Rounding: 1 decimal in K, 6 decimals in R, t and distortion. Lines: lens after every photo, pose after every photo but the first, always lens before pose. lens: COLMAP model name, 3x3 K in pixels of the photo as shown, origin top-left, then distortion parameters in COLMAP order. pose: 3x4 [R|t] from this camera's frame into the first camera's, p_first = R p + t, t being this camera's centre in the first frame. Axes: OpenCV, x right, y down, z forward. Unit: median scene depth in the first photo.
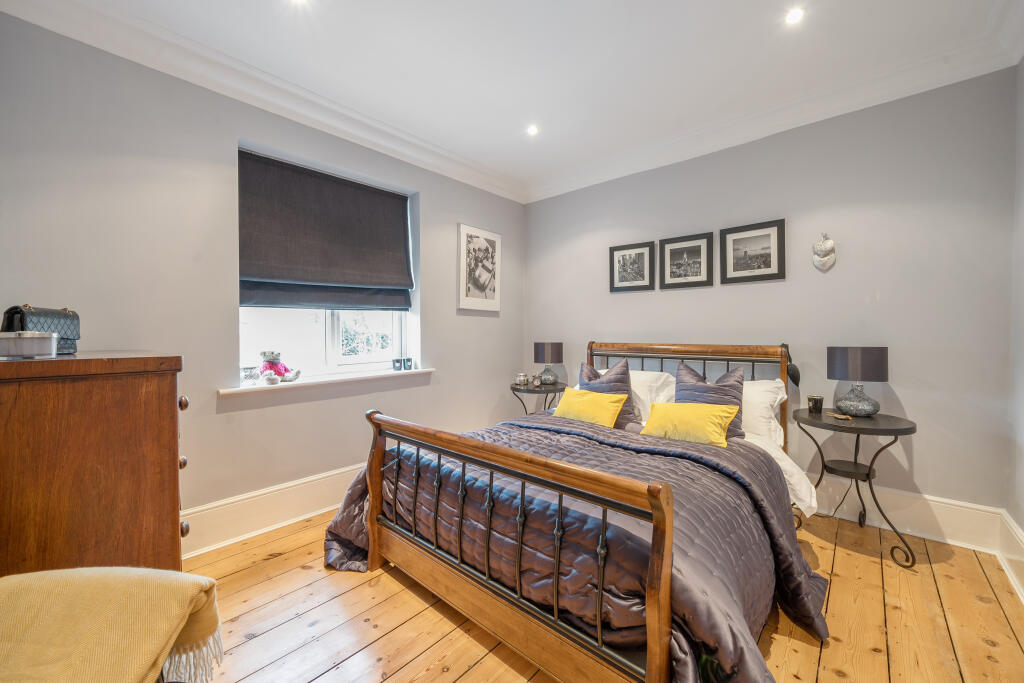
lens RADIAL K [[392.1, 0, 512.1], [0, 392.1, 336.9], [0, 0, 1]] dist [-0.001225, 0.000020]
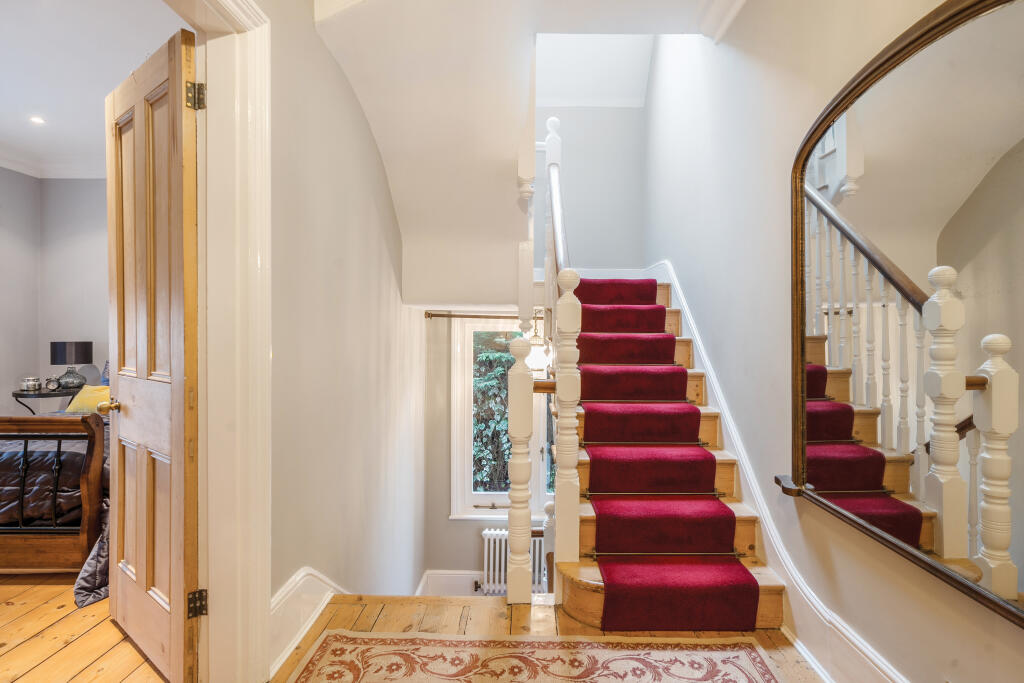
lens RADIAL K [[513.9, 0, 513.5], [0, 513.9, 339.2], [0, 0, 1]] dist [0.004976, -0.001352]
pose [[0.754779, -0.006126, 0.655951, 0.085921], [0.004803, 0.999981, 0.003813, 0.009535], [-0.655962, 0.000273, 0.754794, -0.583278]]
